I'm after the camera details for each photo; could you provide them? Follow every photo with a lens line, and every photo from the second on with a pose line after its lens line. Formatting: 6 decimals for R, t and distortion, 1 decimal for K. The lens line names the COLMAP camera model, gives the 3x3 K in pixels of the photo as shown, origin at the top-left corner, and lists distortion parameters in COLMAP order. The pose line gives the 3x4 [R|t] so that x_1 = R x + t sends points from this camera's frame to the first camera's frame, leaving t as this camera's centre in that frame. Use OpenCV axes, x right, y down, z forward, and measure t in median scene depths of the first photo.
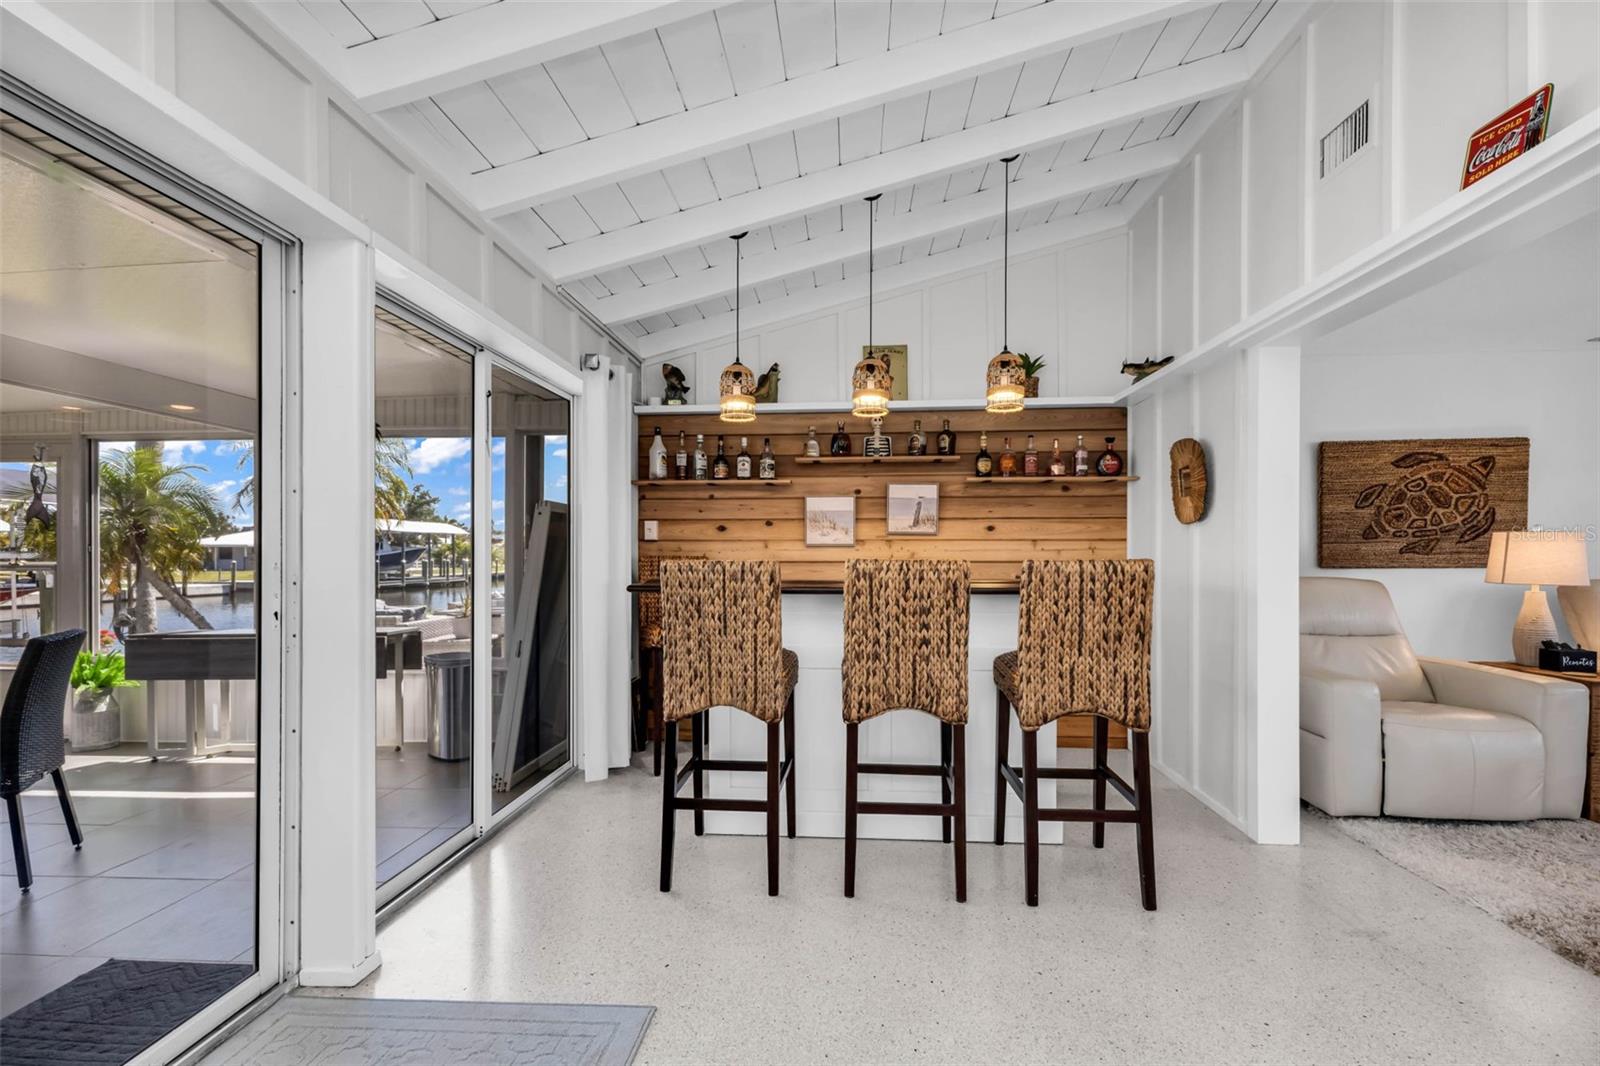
lens RADIAL K [[710.9, 0, 819.1], [0, 710.9, 556.2], [0, 0, 1]] dist [0.008978, -0.001723]
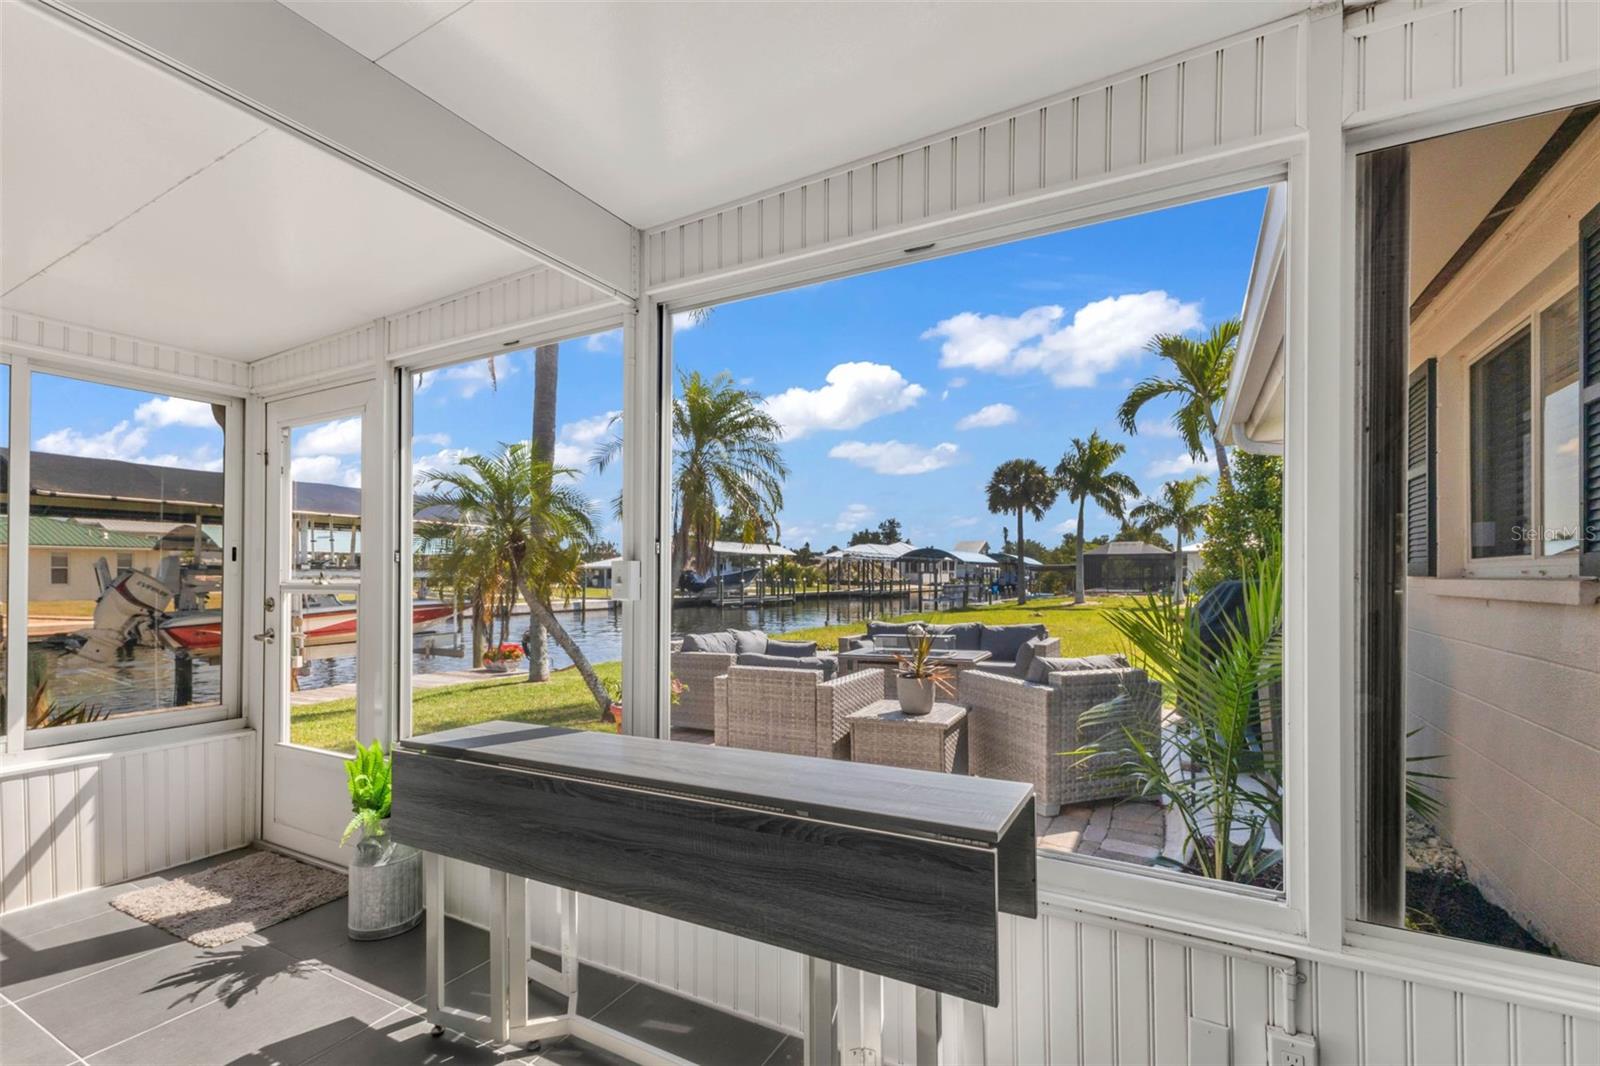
lens RADIAL K [[710.9, 0, 793.1], [0, 710.9, 565.3], [0, 0, 1]] dist [0.008978, -0.001723]
pose [[0.903189, -0.007014, -0.429187, -0.562759], [0.000199, 0.999873, -0.015922, 0.007351], [0.429244, 0.014295, 0.903076, 0.718345]]
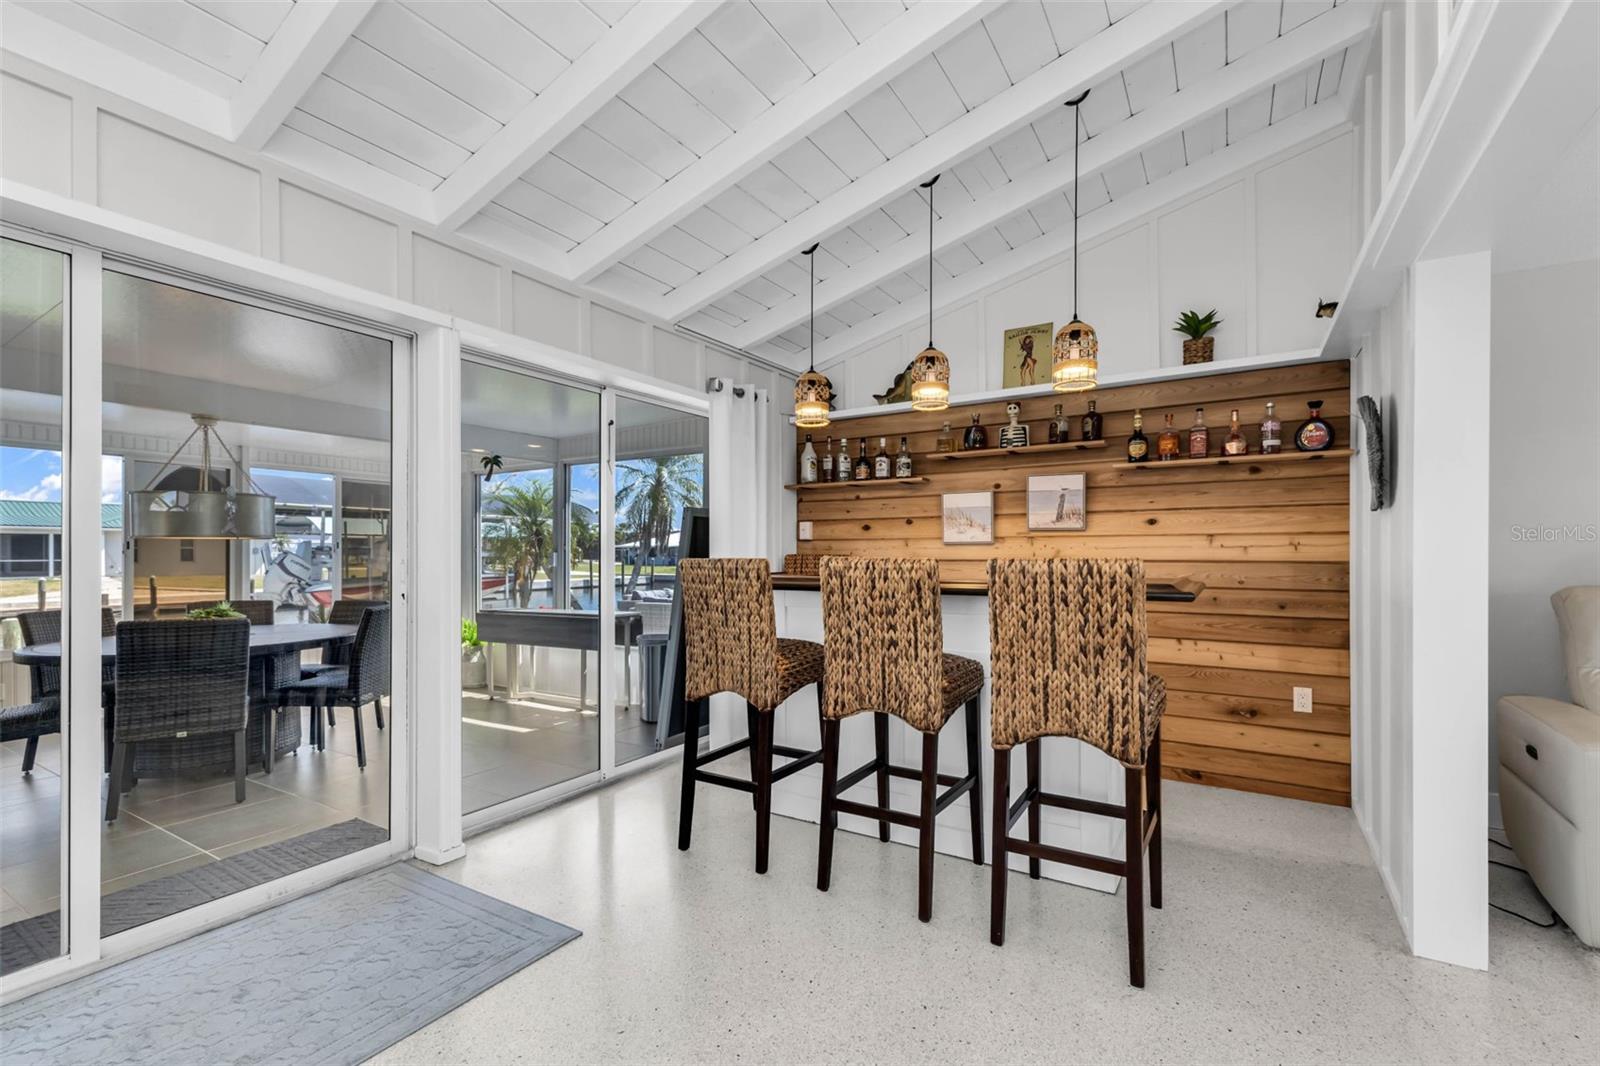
lens RADIAL K [[710.9, 0, 808.2], [0, 710.9, 554.0], [0, 0, 1]] dist [0.008978, -0.001723]
pose [[0.881688, -0.001013, -0.471832, 0.296235], [0.000596, 0.999999, -0.001034, 0.000073], [0.471832, 0.000630, 0.881688, 0.055477]]
